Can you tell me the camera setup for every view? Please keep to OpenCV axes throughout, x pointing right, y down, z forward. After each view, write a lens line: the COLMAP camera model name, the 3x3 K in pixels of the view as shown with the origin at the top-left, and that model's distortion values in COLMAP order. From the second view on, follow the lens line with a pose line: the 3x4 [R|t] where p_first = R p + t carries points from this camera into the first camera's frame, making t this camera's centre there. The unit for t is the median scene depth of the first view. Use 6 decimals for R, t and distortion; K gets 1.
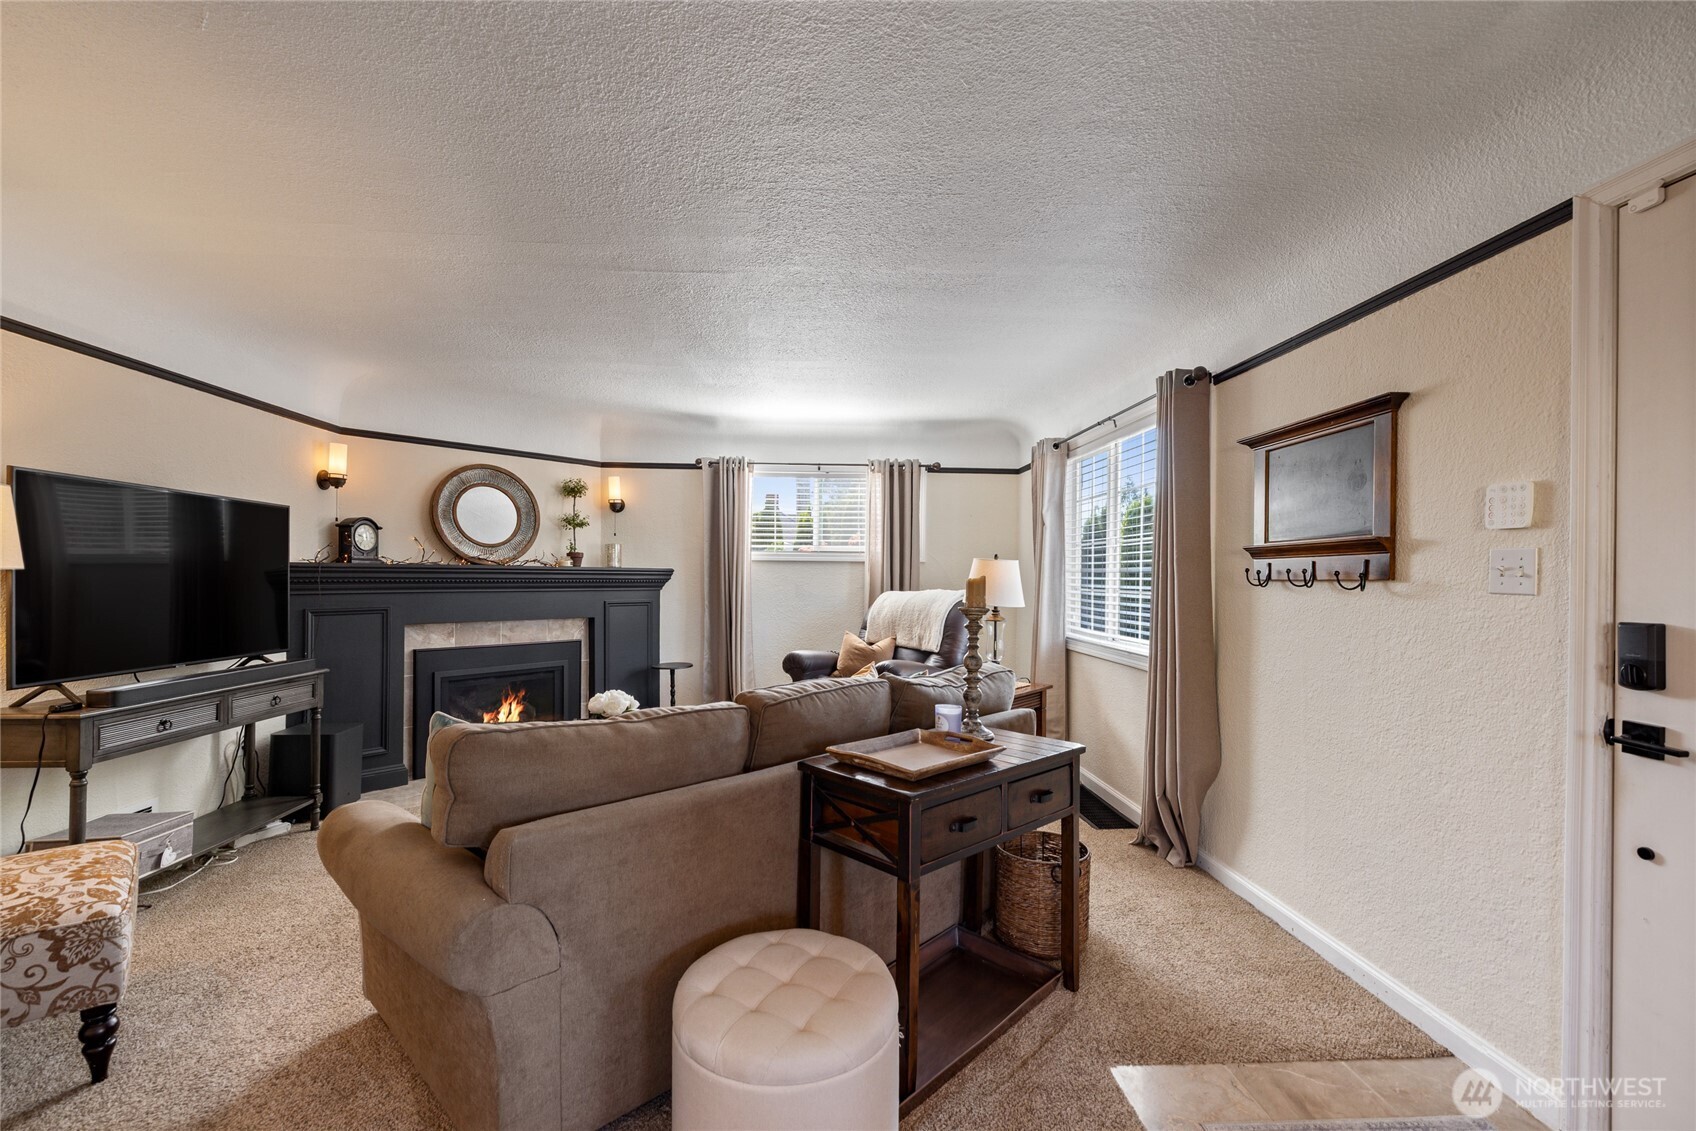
lens RADIAL K [[732.8, 0, 830.0], [0, 732.8, 573.3], [0, 0, 1]] dist [0.001505, -0.000682]
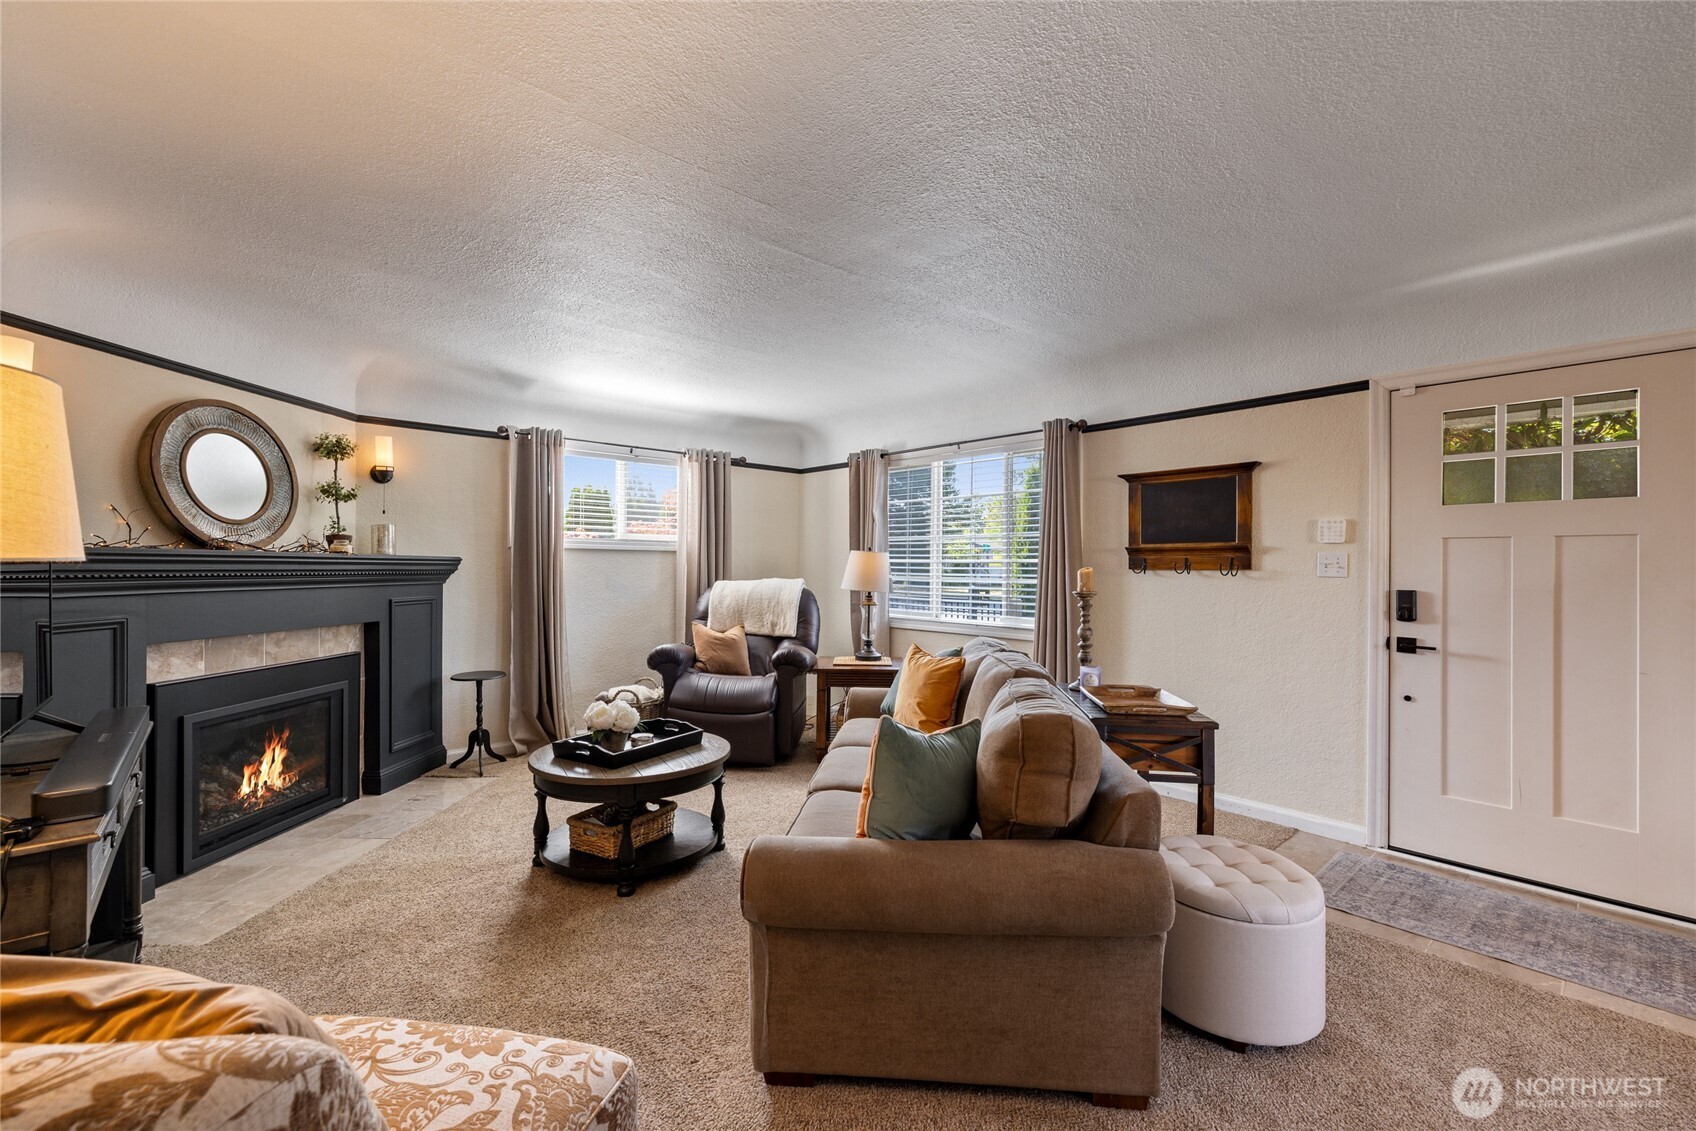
lens RADIAL K [[732.8, 0, 829.5], [0, 732.8, 562.1], [0, 0, 1]] dist [0.001505, -0.000682]
pose [[0.774150, 0.001731, 0.633000, -0.468286], [-0.003099, 0.999995, 0.001056, -0.003149], [-0.632994, -0.002780, 0.774151, 0.126381]]
